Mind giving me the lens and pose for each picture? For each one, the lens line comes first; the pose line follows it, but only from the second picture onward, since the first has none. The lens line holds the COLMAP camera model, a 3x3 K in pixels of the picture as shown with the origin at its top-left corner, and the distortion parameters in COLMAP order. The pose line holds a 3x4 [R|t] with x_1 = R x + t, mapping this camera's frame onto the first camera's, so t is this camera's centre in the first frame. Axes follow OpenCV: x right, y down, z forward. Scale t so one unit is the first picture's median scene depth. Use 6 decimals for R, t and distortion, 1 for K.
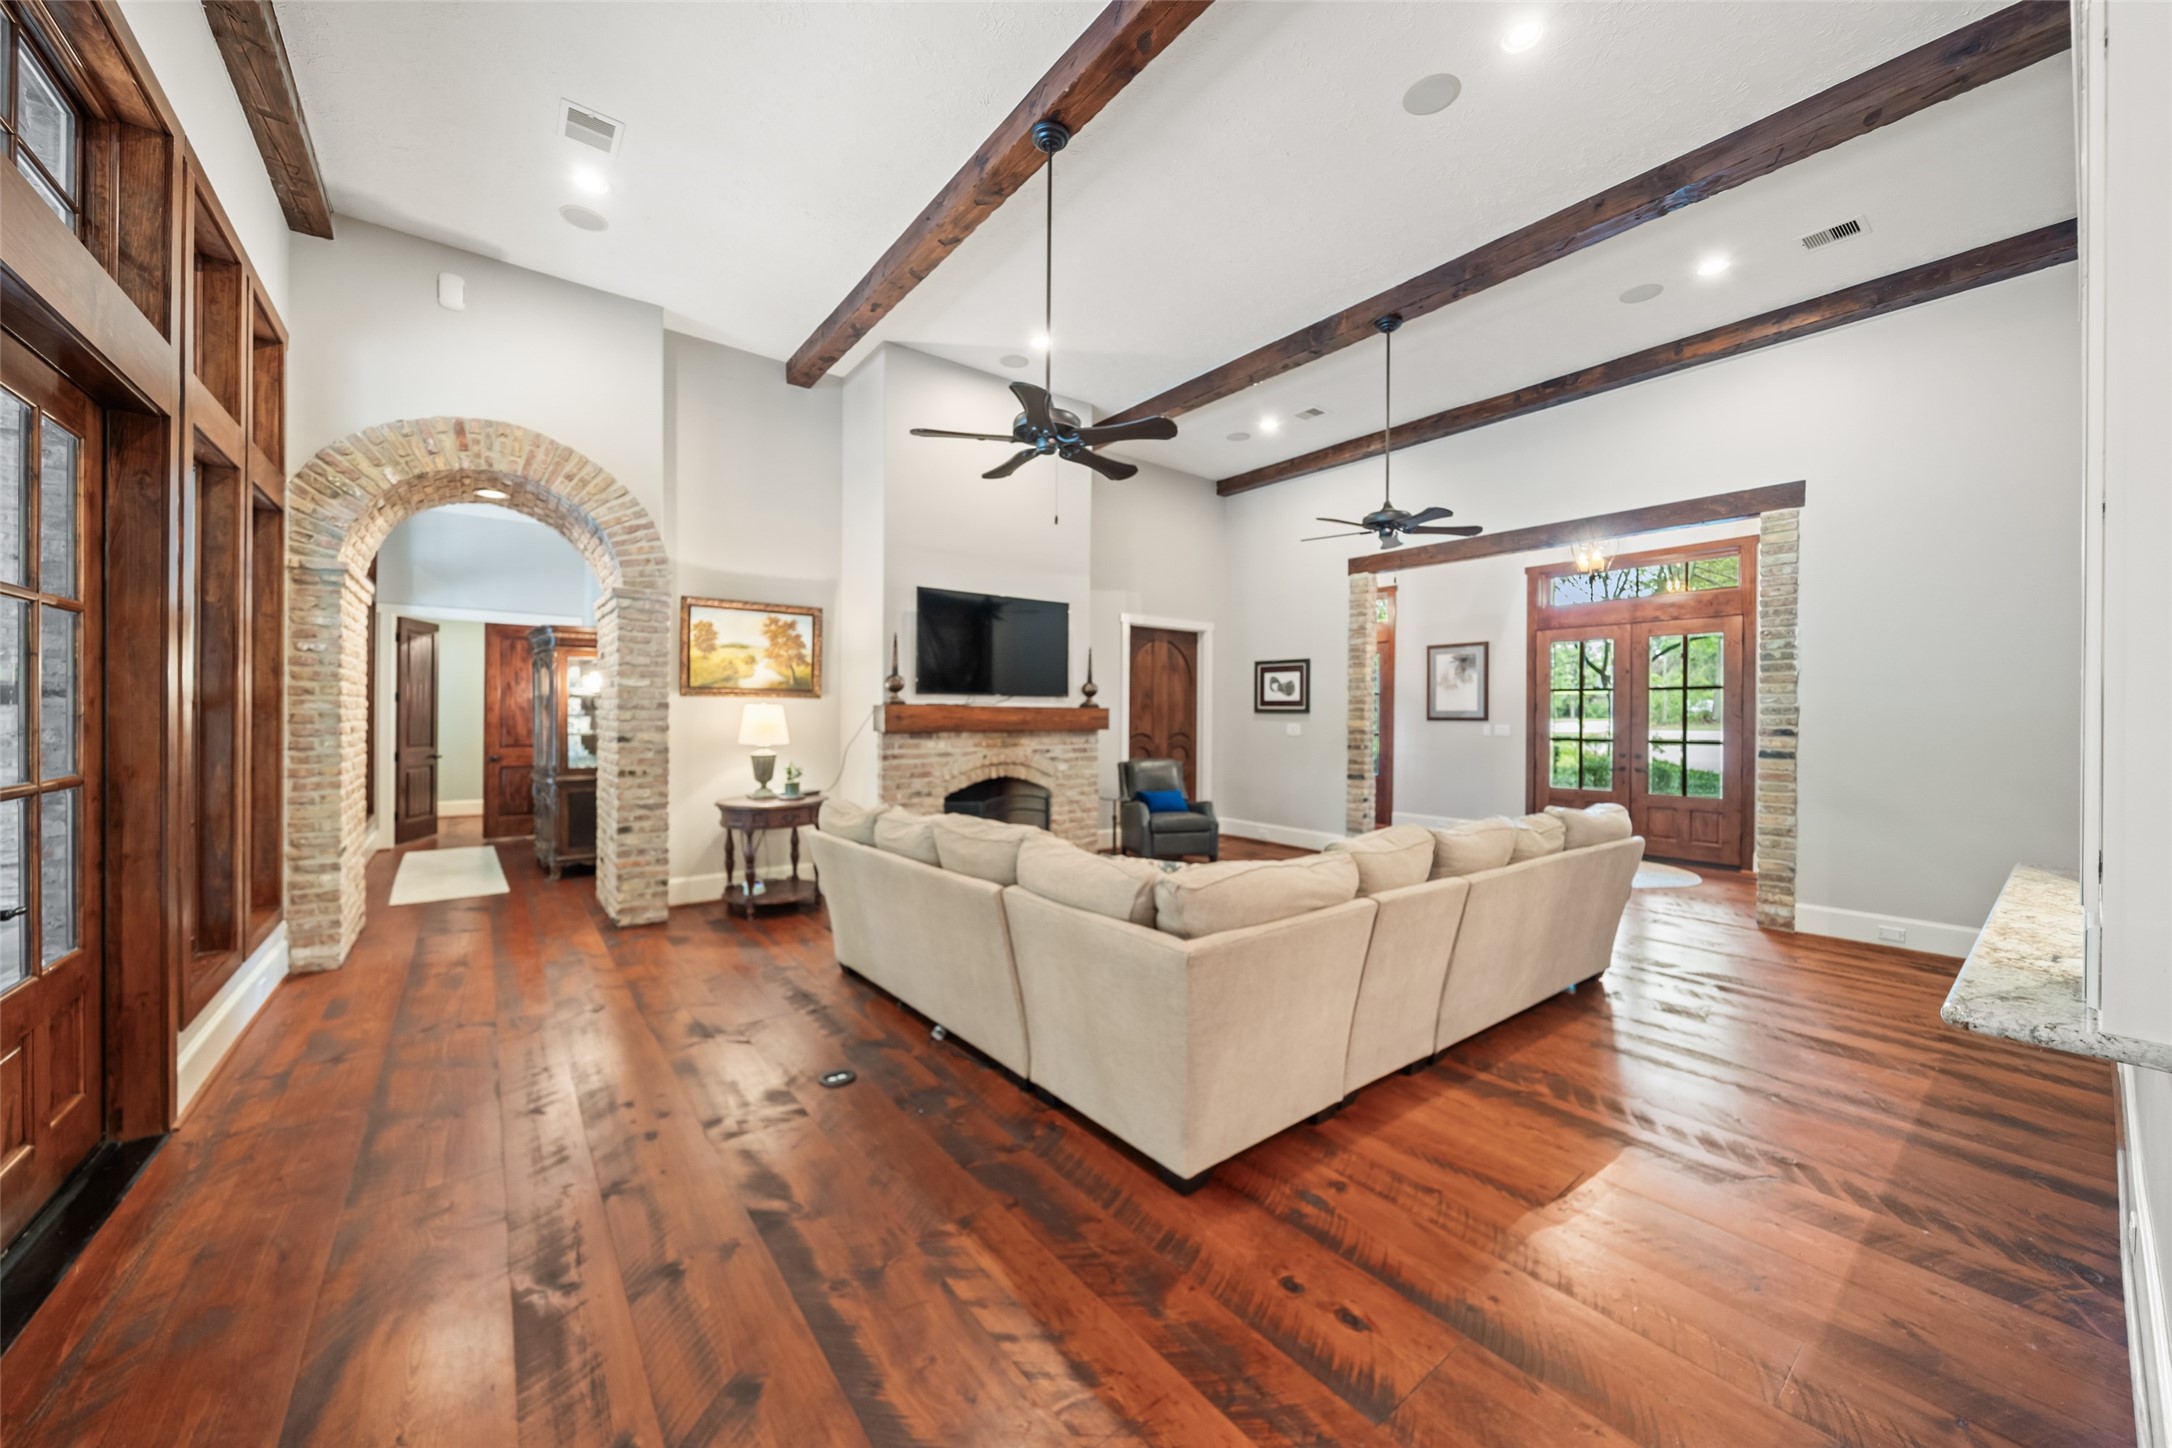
lens RADIAL K [[771.9, 0, 1083.5], [0, 771.9, 719.8], [0, 0, 1]] dist [-0.001050, -0.000100]
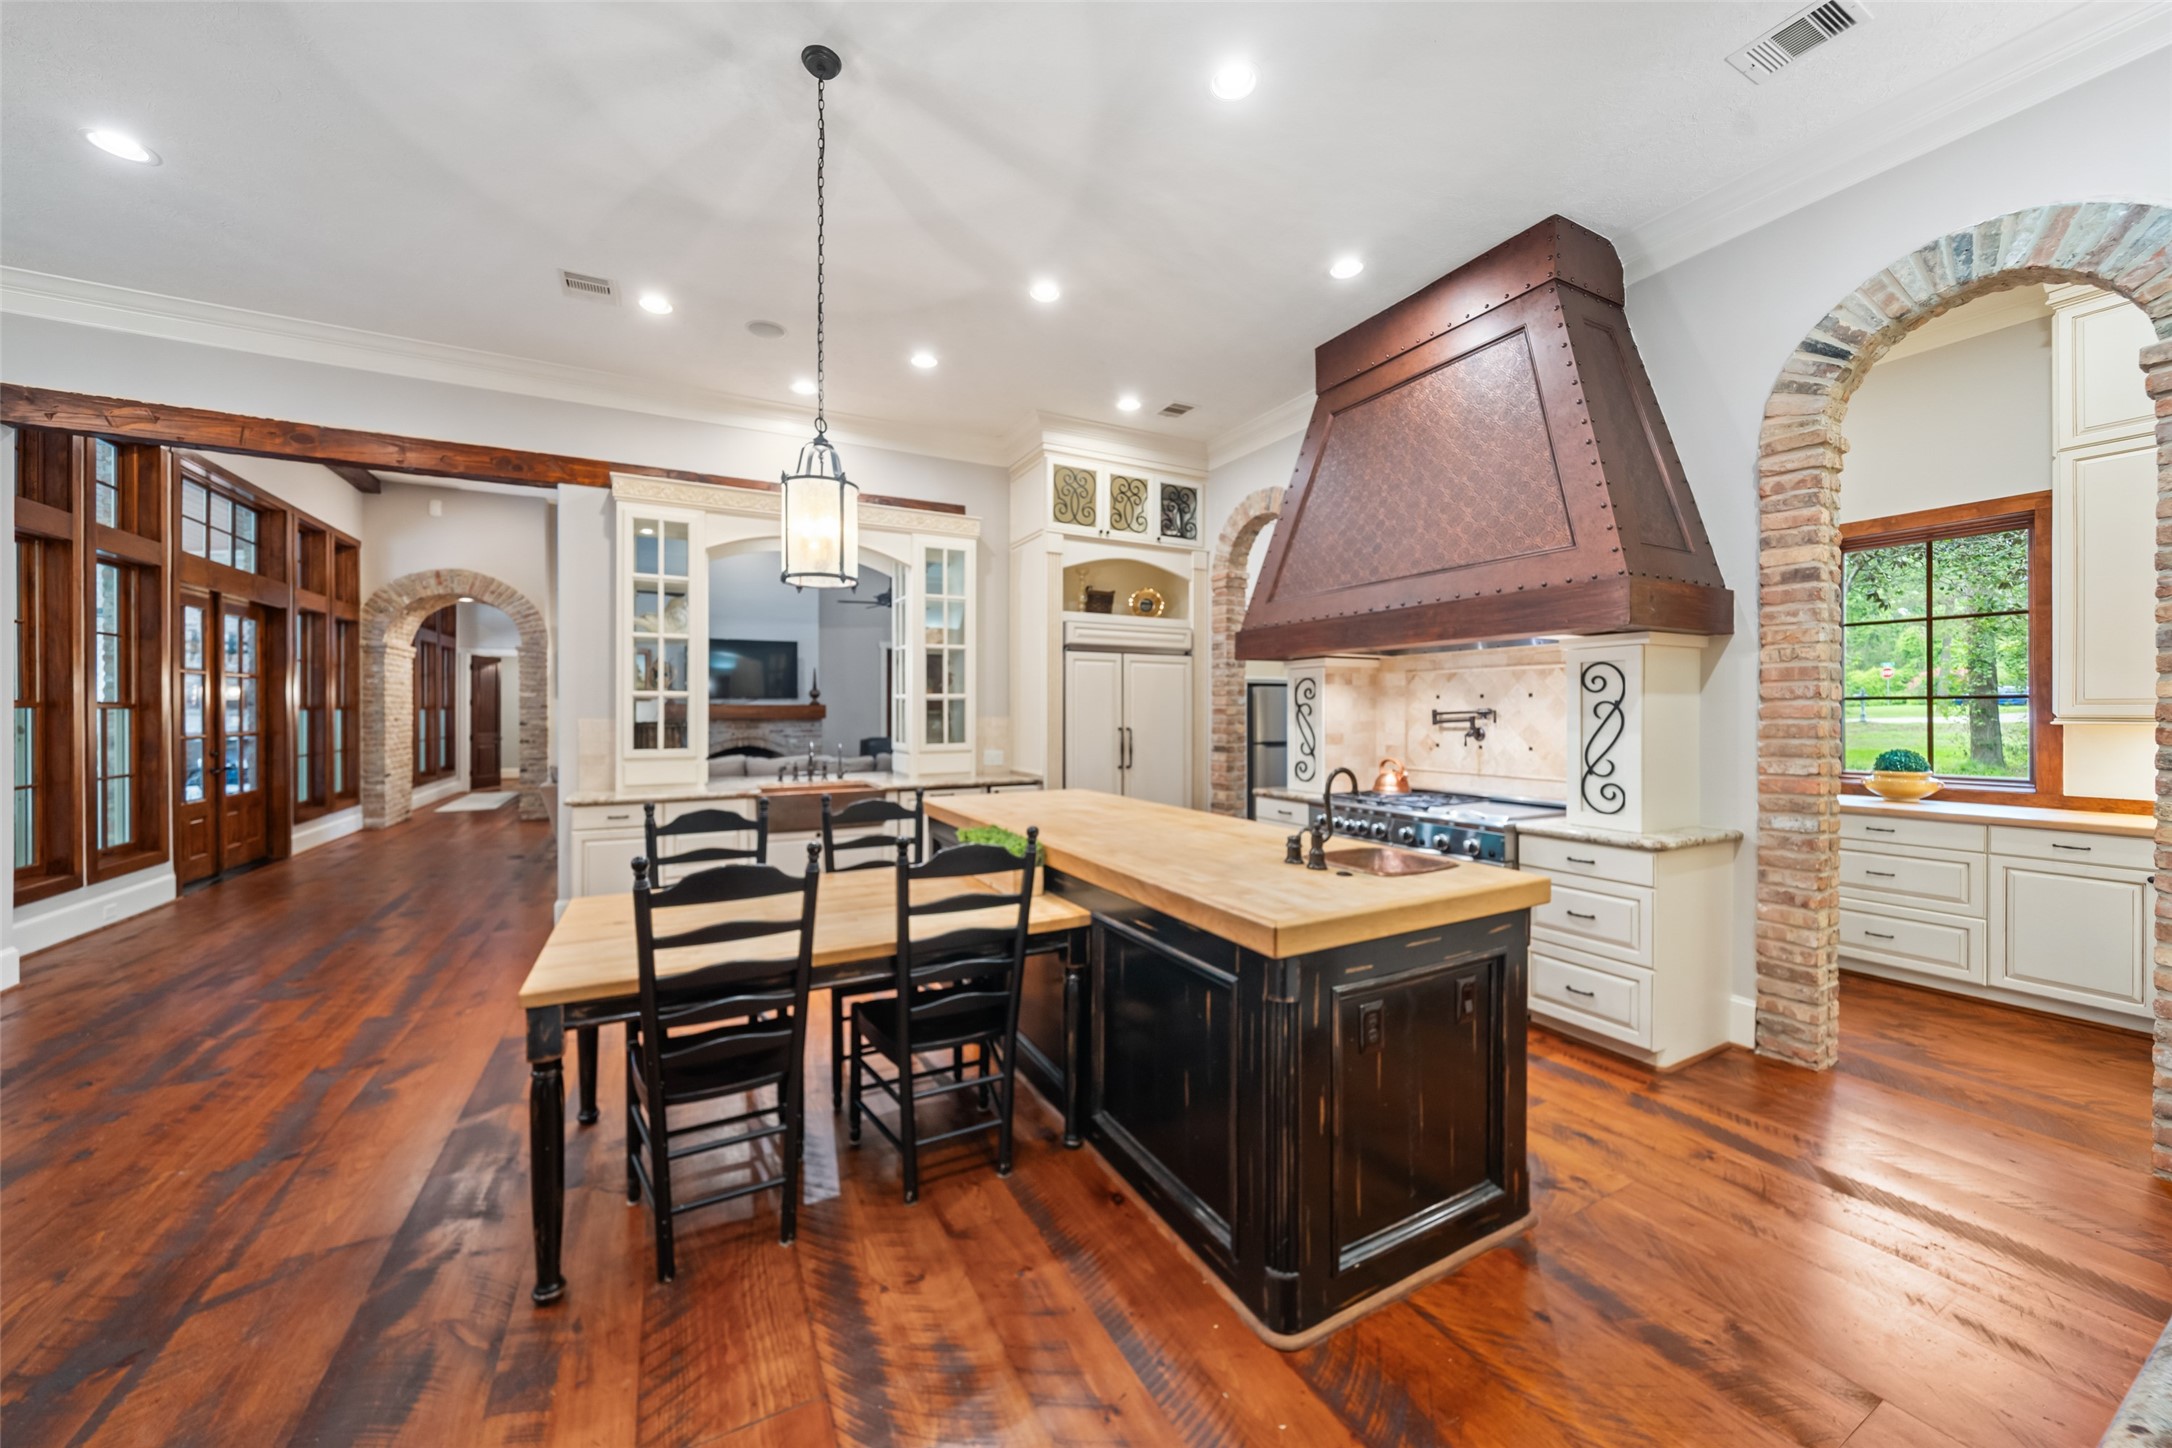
lens RADIAL K [[771.9, 0, 1090.9], [0, 771.9, 713.8], [0, 0, 1]] dist [-0.001050, -0.000100]
pose [[0.984343, -0.007346, -0.176113, 1.317452], [0.007207, 0.999973, -0.001430, 0.014168], [0.176118, 0.000138, 0.984369, -0.755392]]
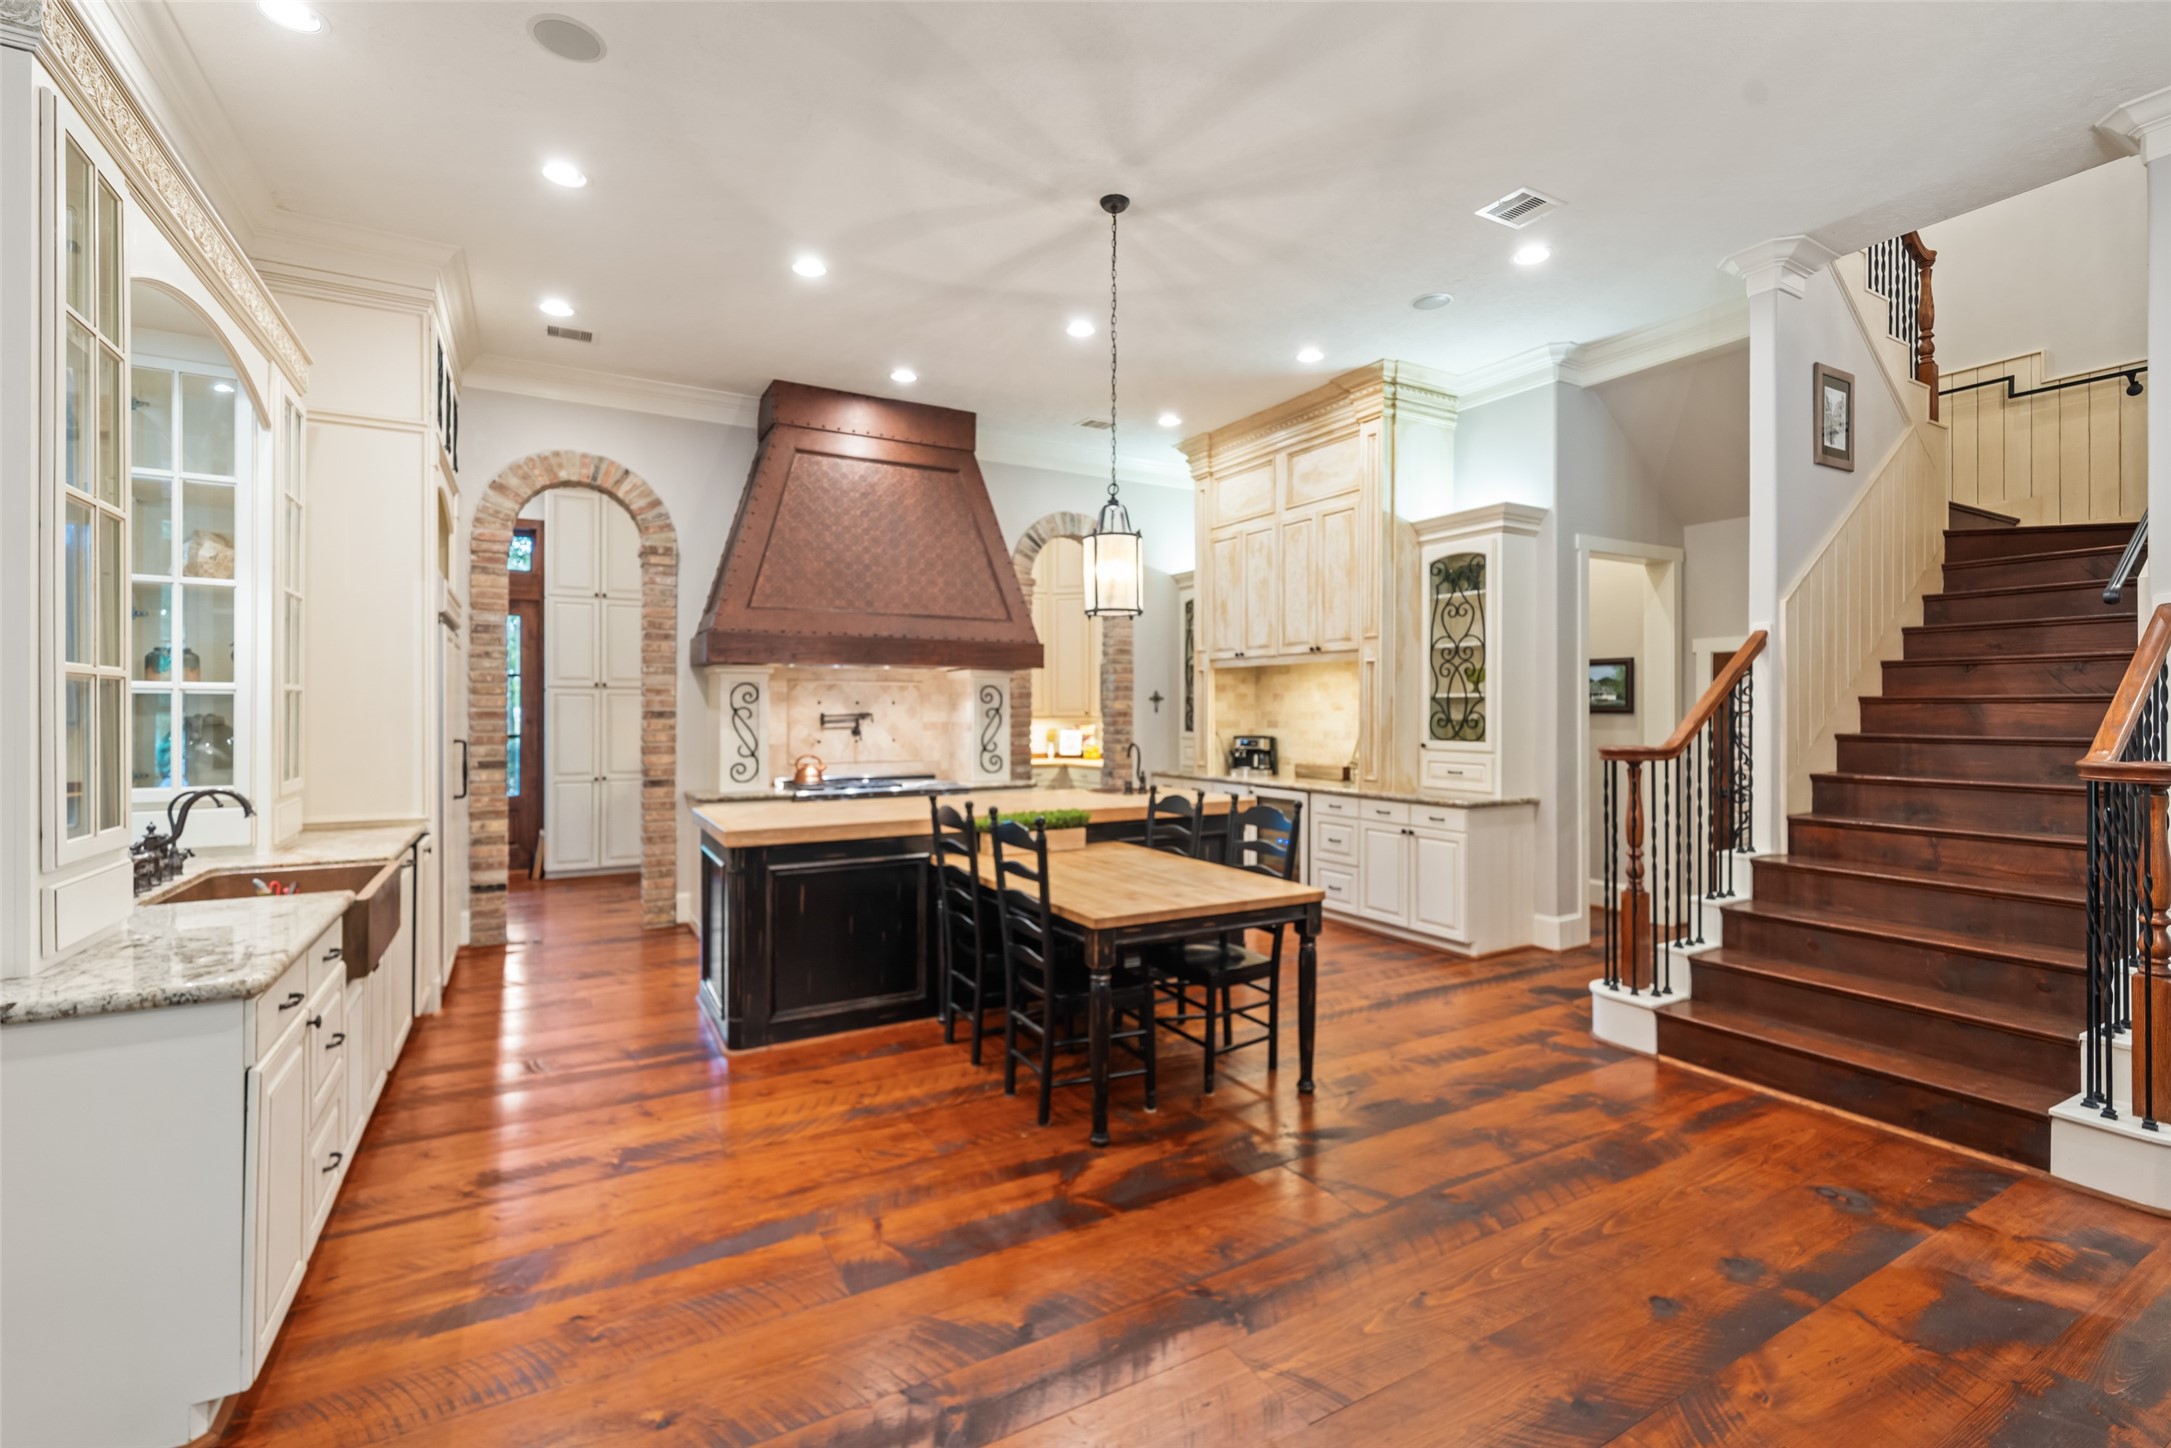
lens RADIAL K [[947.5, 0, 1082.9], [0, 947.5, 712.7], [0, 0, 1]] dist [0.001468, 0.000055]
pose [[0.152614, -0.008774, 0.988247, -2.981940], [0.006069, 0.999950, 0.007941, -0.035691], [-0.988267, 0.004786, 0.152660, 0.785961]]
